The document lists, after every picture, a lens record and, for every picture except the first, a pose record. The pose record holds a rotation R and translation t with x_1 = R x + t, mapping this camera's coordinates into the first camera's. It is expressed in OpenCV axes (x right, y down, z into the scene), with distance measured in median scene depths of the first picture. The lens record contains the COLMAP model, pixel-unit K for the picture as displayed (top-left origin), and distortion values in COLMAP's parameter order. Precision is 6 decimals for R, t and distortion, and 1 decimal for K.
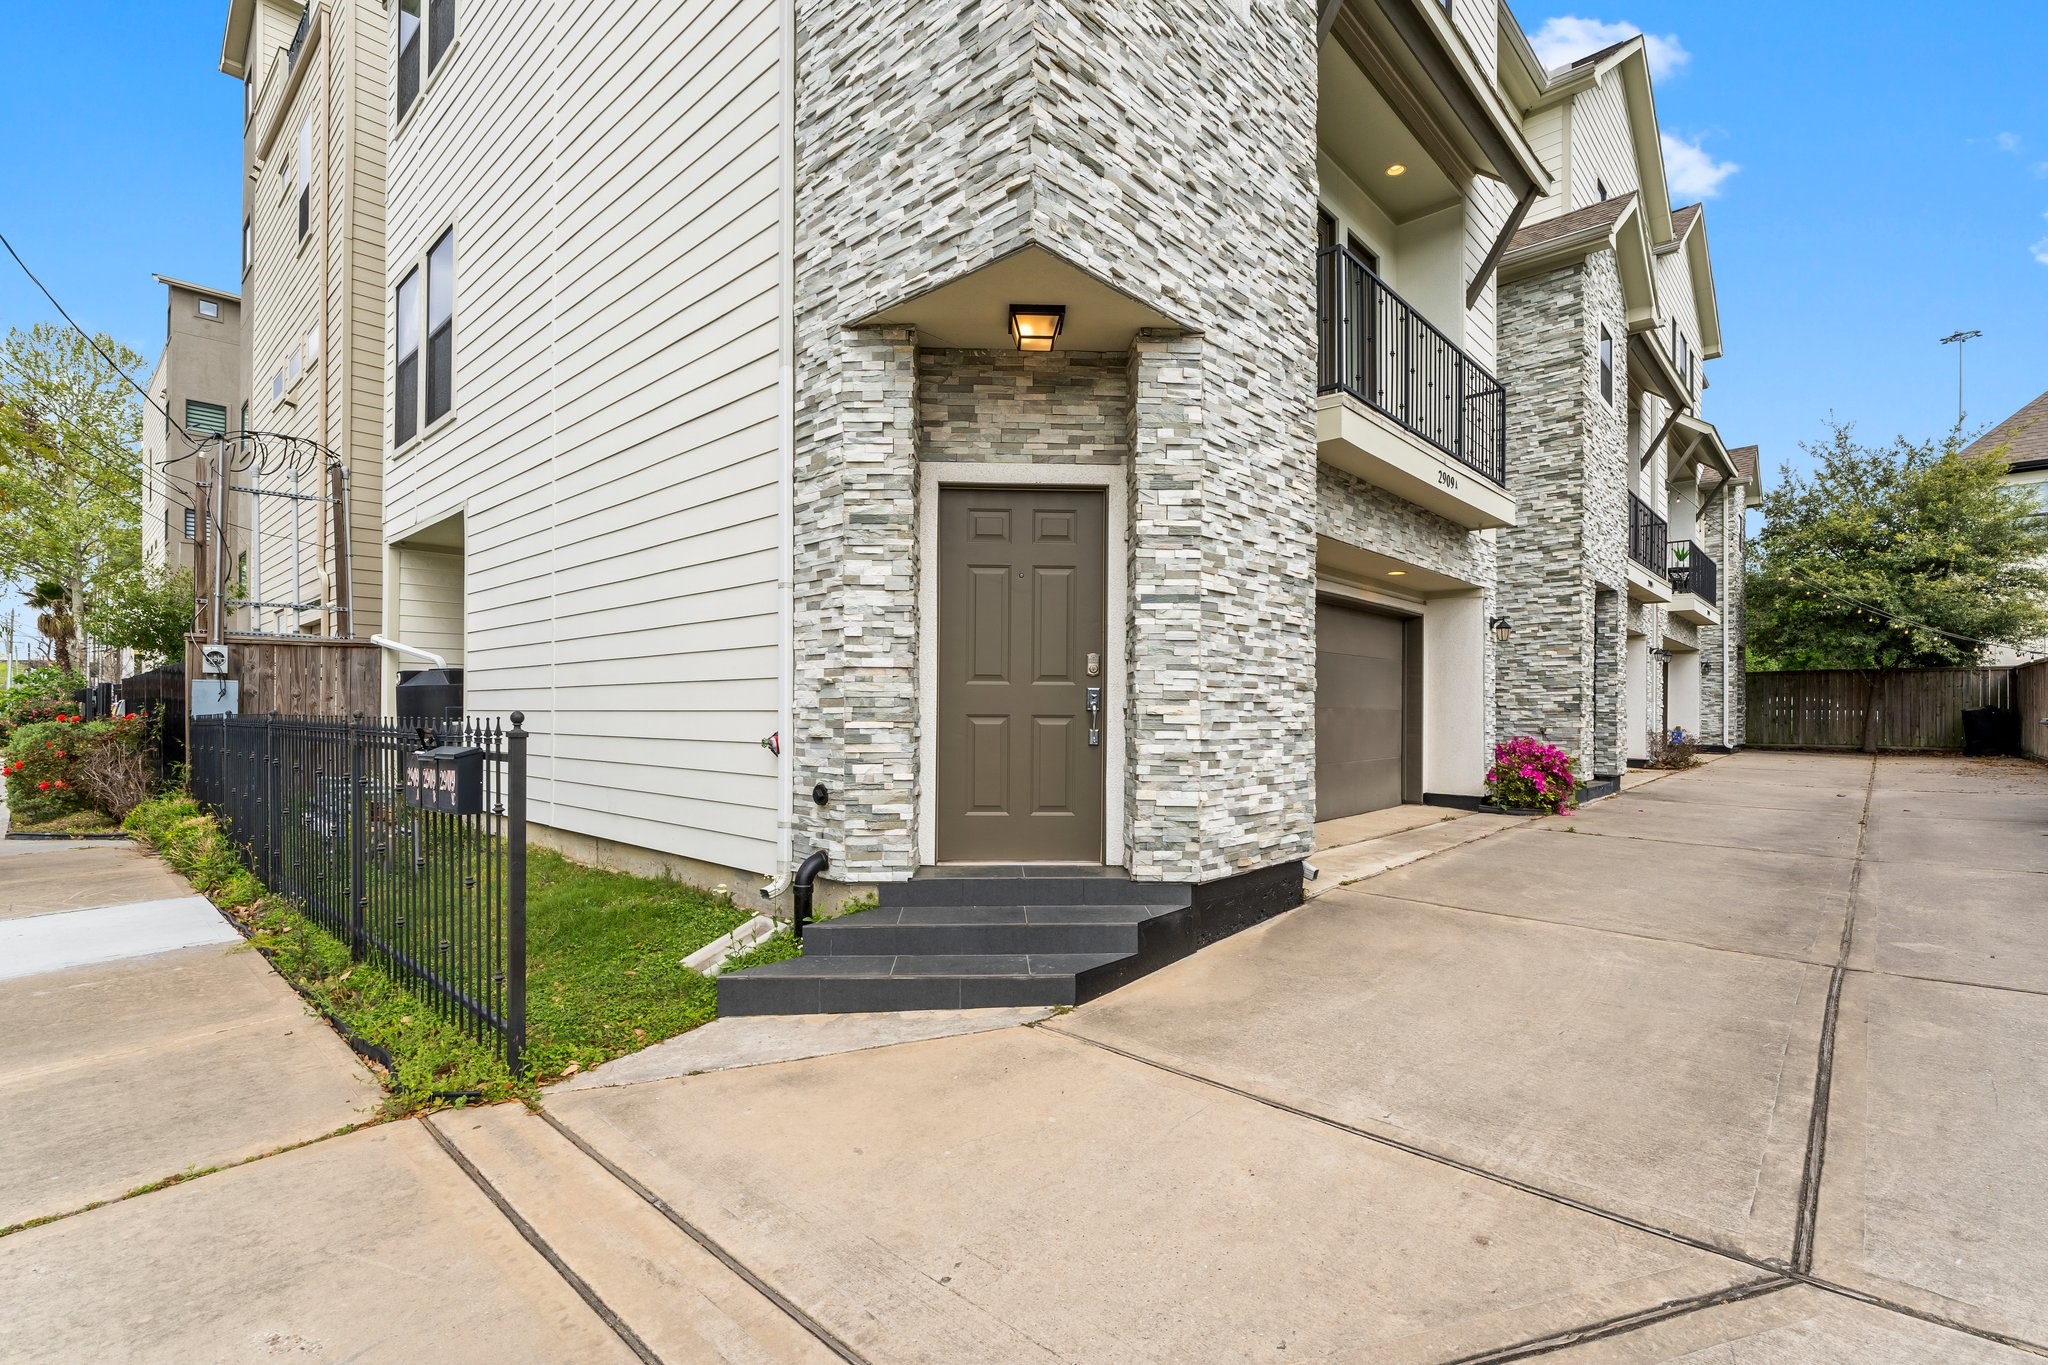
lens RADIAL K [[925.5, 0, 1019.0], [0, 925.5, 701.7], [0, 0, 1]] dist [-0.004225, 0.000076]
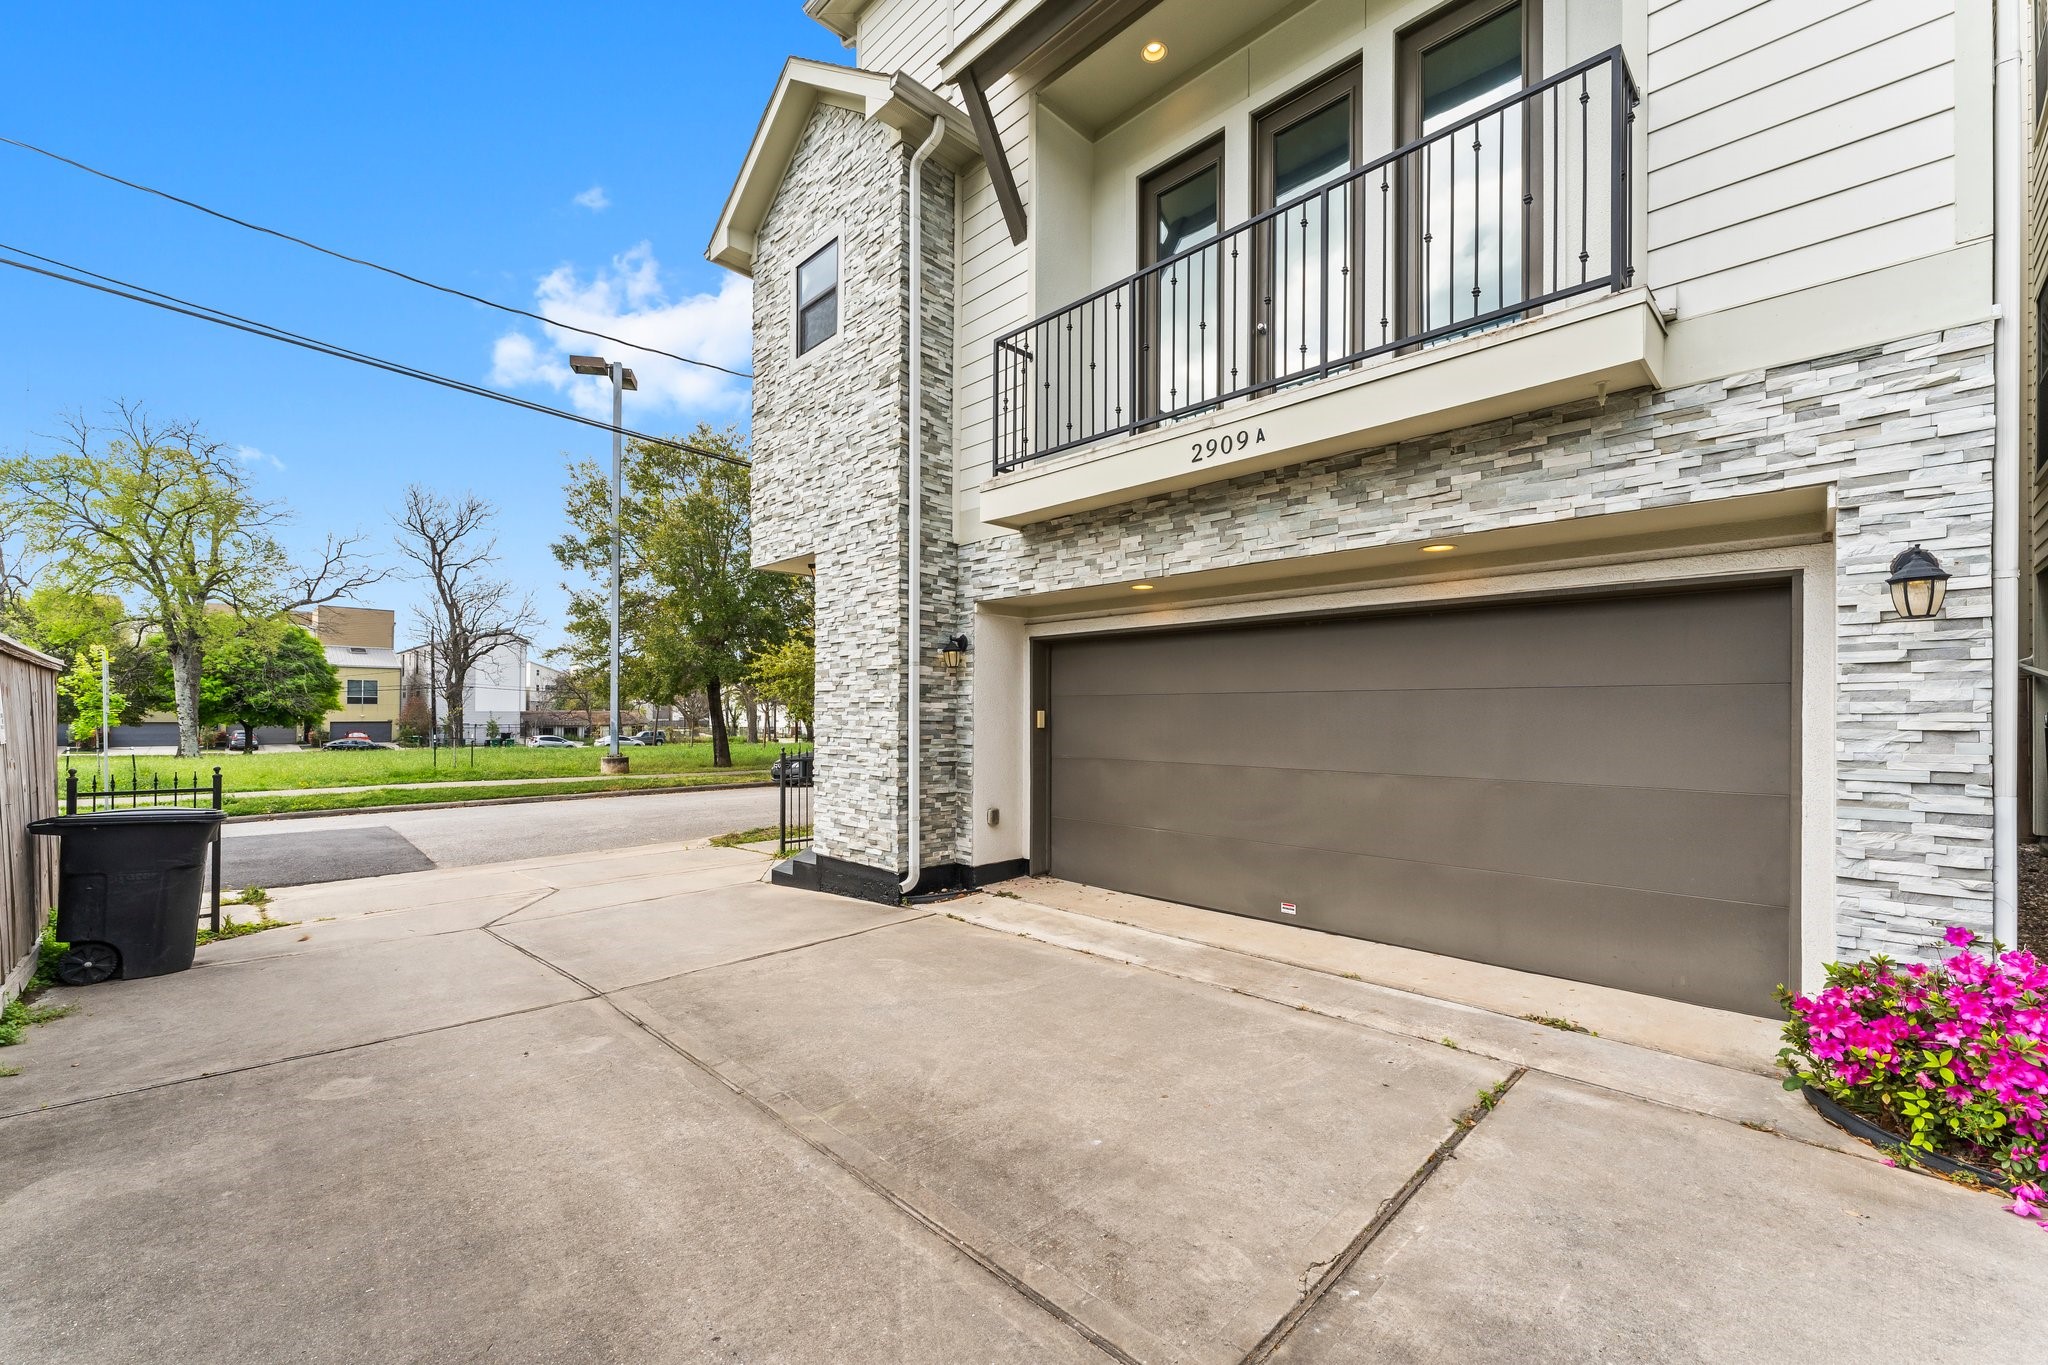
lens RADIAL K [[826.8, 0, 1020.0], [0, 826.8, 701.8], [0, 0, 1]] dist [0.002477, -0.000084]
pose [[-0.048410, -0.020560, -0.998616, 1.669045], [0.005316, 0.999769, -0.020842, -0.060202], [0.998813, -0.006318, -0.048290, 1.369340]]
